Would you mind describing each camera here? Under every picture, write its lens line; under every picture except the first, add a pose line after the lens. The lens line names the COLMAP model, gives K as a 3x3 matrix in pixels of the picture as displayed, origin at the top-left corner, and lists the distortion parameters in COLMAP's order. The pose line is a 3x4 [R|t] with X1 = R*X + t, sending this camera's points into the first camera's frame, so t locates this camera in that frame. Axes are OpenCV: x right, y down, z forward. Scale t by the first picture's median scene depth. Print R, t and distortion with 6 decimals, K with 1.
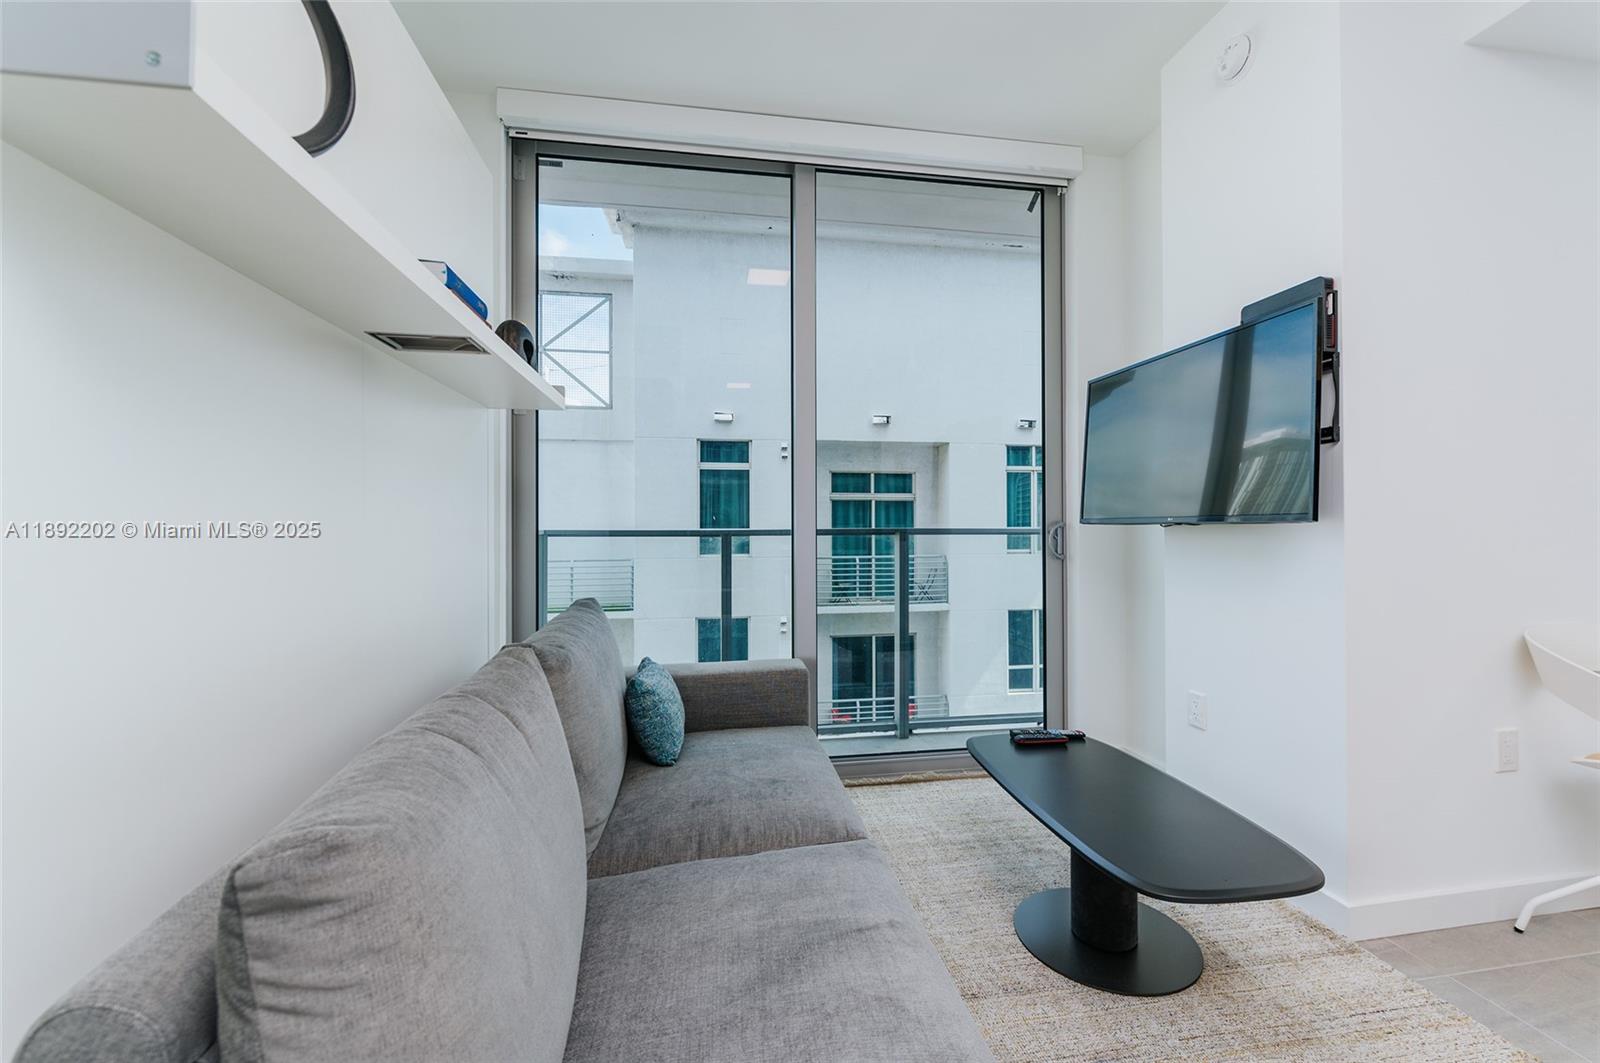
lens RADIAL K [[658.3, 0, 800.0], [0, 658.3, 531.5], [0, 0, 1]] dist [0.000071, -0.000004]
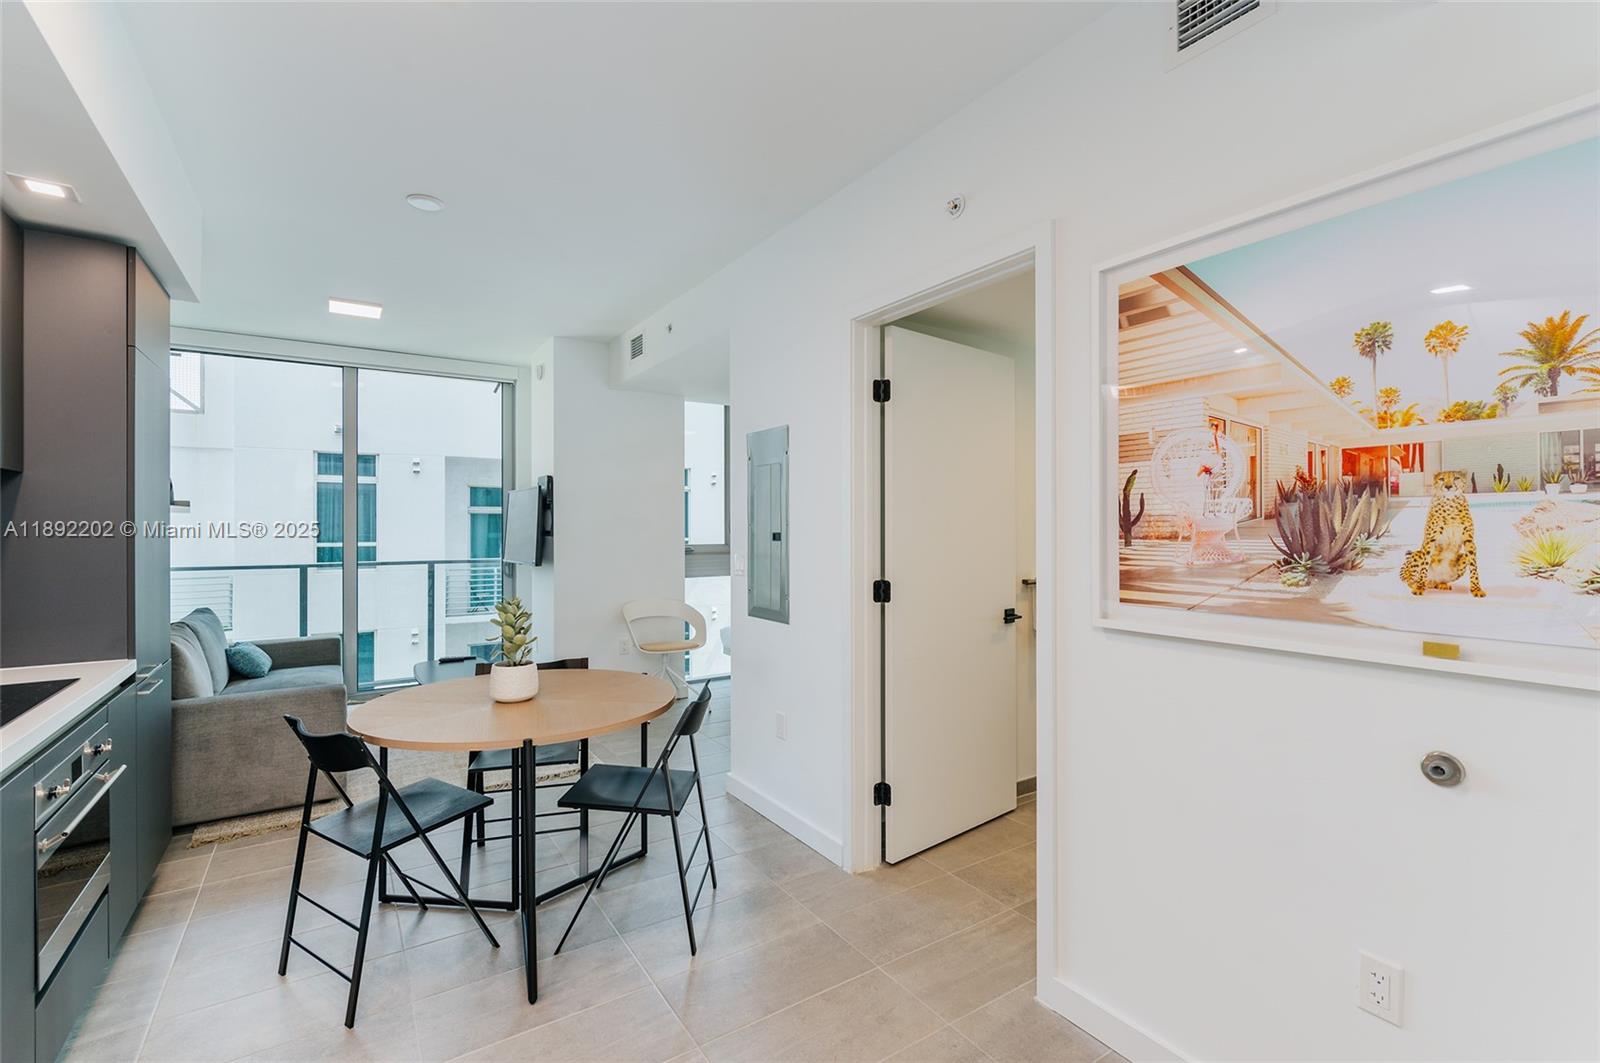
lens RADIAL K [[700.0, 0, 800.0], [0, 700.0, 531.5], [0, 0, 1]] dist [0.001376, 0.000177]
pose [[0.907836, -0.000232, 0.419326, 0.061913], [0.001851, 0.999992, -0.003455, -0.016536], [-0.419322, 0.003913, 0.907829, -0.244881]]
